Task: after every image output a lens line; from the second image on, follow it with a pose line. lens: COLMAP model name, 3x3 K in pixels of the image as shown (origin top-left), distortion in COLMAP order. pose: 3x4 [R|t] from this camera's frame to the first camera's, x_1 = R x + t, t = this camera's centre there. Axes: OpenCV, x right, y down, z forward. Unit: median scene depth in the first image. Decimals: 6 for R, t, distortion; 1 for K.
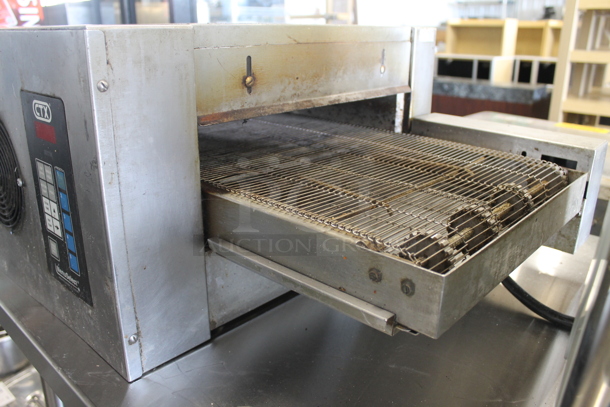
lens RADIAL K [[501.2, 0, 304.5], [0, 501.2, 205.5], [0, 0, 1]] dist [-0.149421, 0.094827]
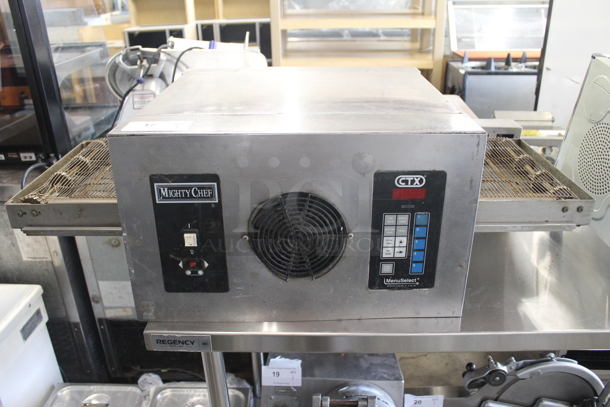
lens RADIAL K [[501.2, 0, 307.1], [0, 501.2, 201.9], [0, 0, 1]] dist [-0.149421, 0.094827]
pose [[0.747454, -0.290765, 0.597301, -0.151050], [0.241988, 0.956522, 0.162813, -0.040171], [-0.618671, 0.022844, 0.785318, -0.004949]]
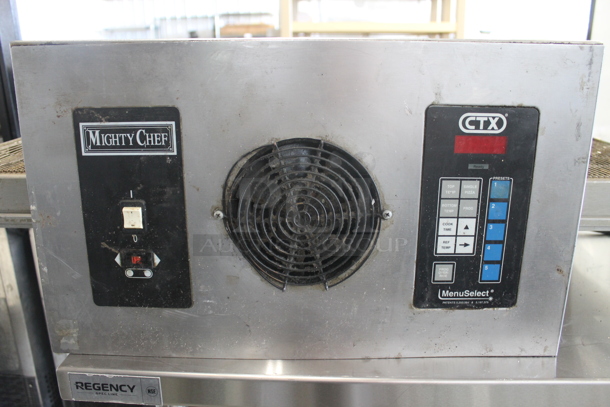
lens RADIAL K [[501.2, 0, 308.2], [0, 501.2, 206.7], [0, 0, 1]] dist [-0.149421, 0.094827]
pose [[0.763049, -0.195382, 0.616102, -0.124314], [0.227675, 0.973371, 0.026703, -0.011517], [-0.604913, 0.119895, 0.787213, 0.038303]]
